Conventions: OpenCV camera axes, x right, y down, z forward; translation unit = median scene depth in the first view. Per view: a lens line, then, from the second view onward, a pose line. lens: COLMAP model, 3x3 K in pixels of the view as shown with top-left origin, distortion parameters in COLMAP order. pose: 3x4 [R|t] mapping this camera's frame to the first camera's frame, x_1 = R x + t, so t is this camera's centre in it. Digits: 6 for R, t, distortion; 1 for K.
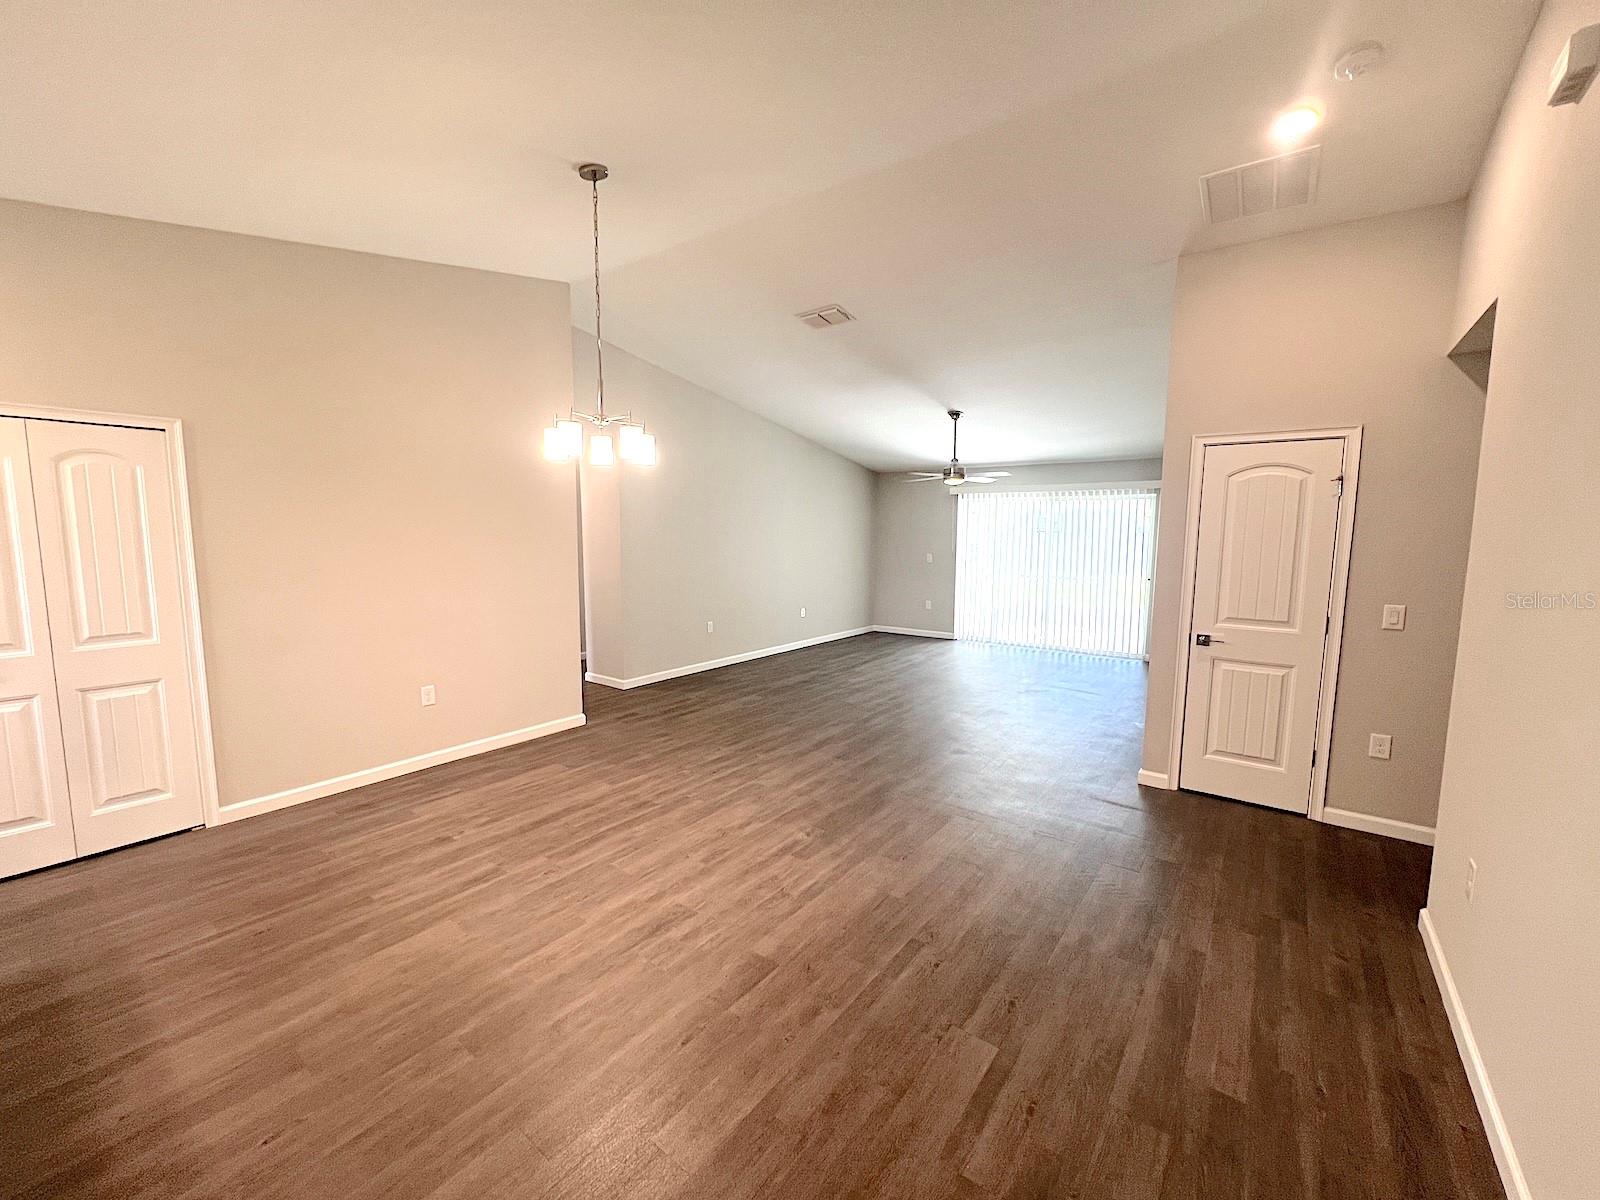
lens RADIAL K [[640.9, 0, 797.3], [0, 640.9, 599.4], [0, 0, 1]] dist [-0.002426, 0.000373]
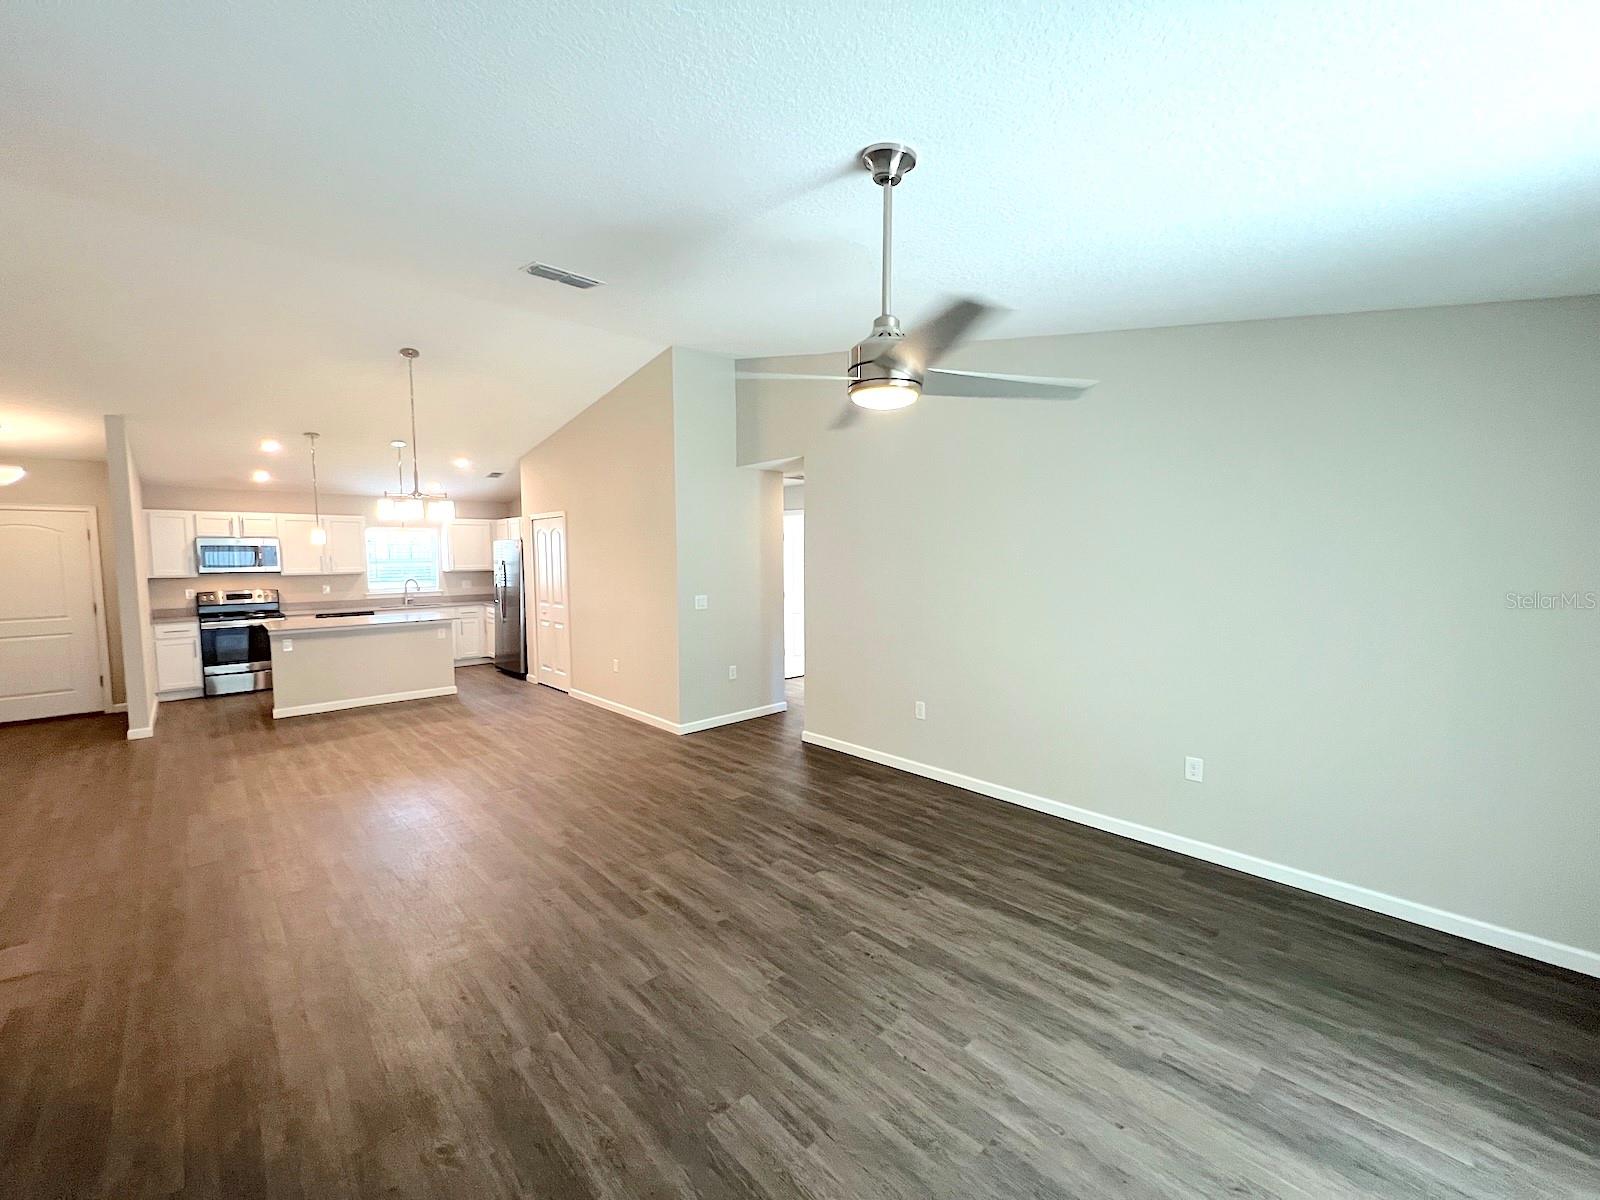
lens RADIAL K [[640.9, 0, 797.3], [0, 640.9, 599.4], [0, 0, 1]] dist [-0.002426, 0.000373]
pose [[-0.156086, 0.067041, -0.985466, 1.164245], [-0.103721, 0.991066, 0.083850, -0.246726], [0.982283, 0.115301, -0.147738, 2.186572]]
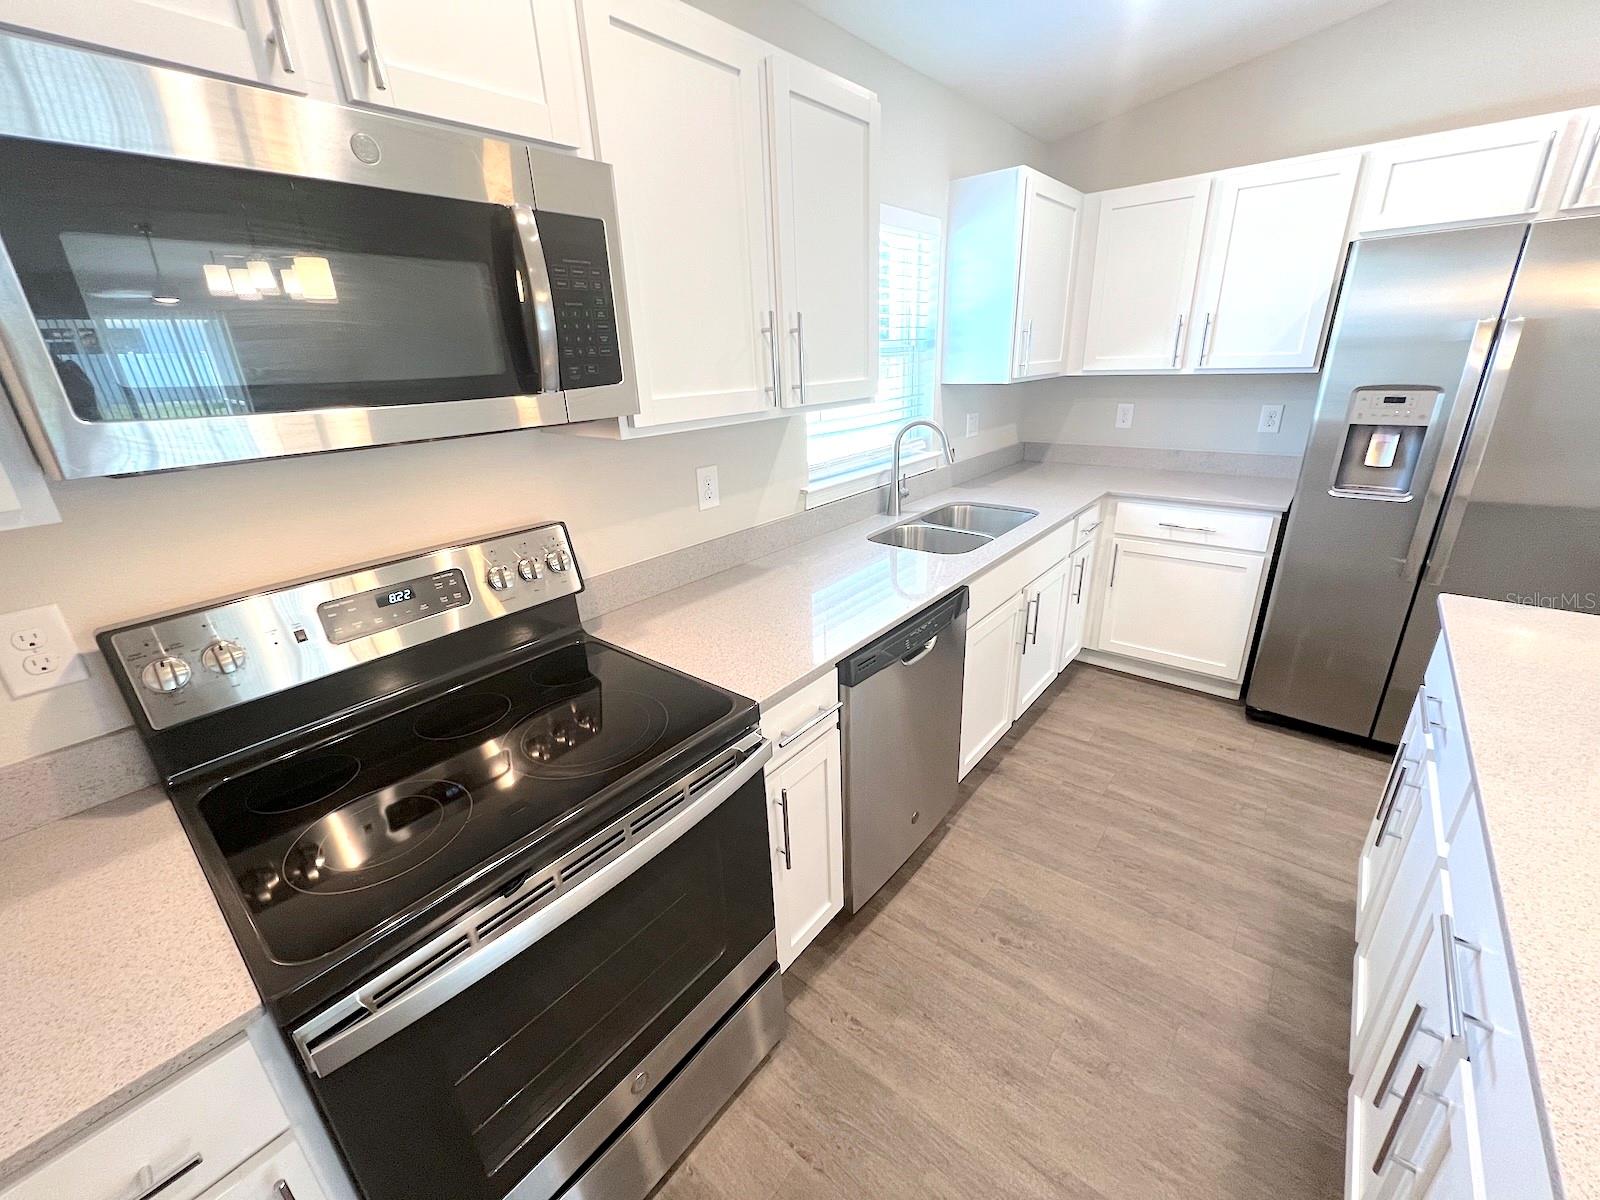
lens RADIAL K [[642.4, 0, 797.3], [0, 642.4, 598.0], [0, 0, 1]] dist [0.000043, 0.000101]
pose [[-0.041430, 0.349740, -0.935930, -0.611547], [-0.070156, 0.933404, 0.351901, 0.023653], [0.996675, 0.080240, -0.014135, -0.081950]]
